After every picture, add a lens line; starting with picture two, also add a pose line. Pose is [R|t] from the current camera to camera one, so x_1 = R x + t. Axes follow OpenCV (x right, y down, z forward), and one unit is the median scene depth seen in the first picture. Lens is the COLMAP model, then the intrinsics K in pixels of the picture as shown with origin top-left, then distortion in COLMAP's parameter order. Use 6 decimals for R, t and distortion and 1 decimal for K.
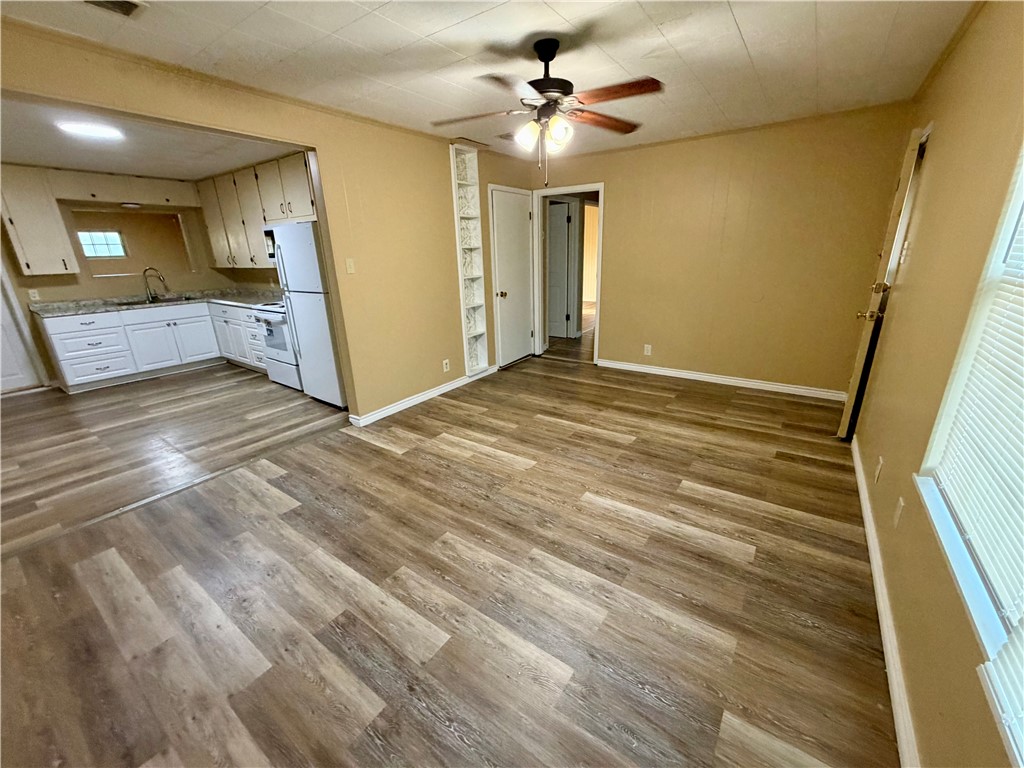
lens RADIAL K [[410.1, 0, 509.8], [0, 410.1, 382.7], [0, 0, 1]] dist [0.001262, -0.000131]
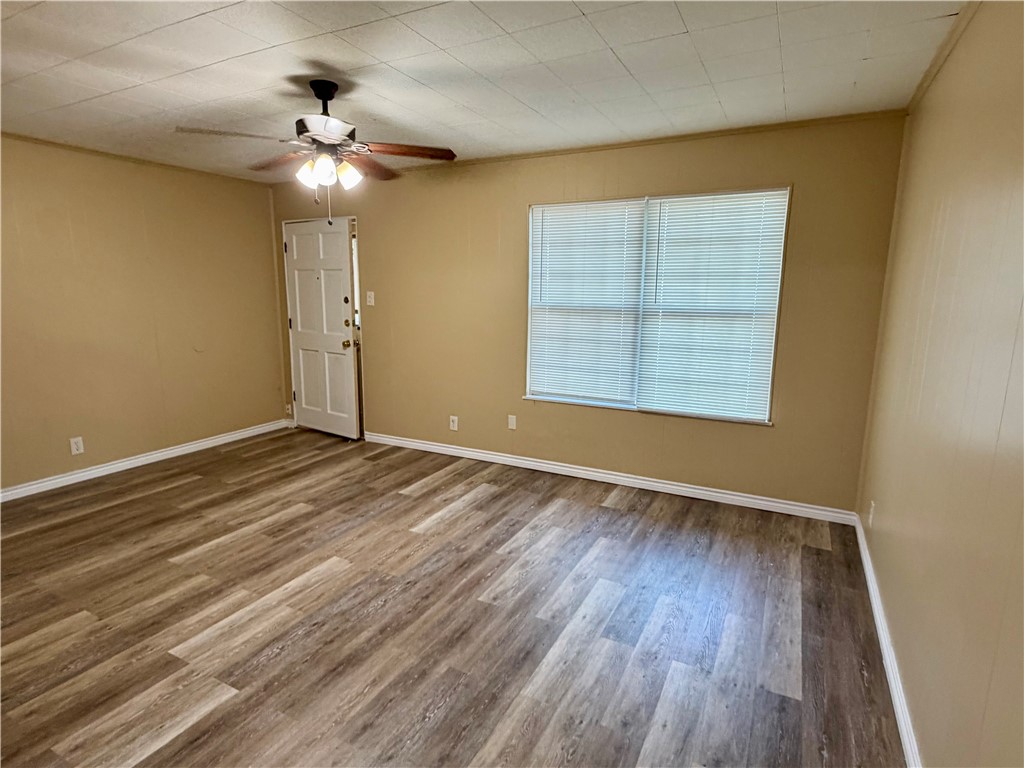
lens RADIAL K [[547.4, 0, 512.1], [0, 547.4, 387.6], [0, 0, 1]] dist [0.000248, 0.000286]
pose [[-0.139028, -0.152956, 0.978405, -0.844643], [0.300990, 0.934731, 0.188898, -0.178750], [-0.943438, 0.320752, -0.083916, 0.597273]]
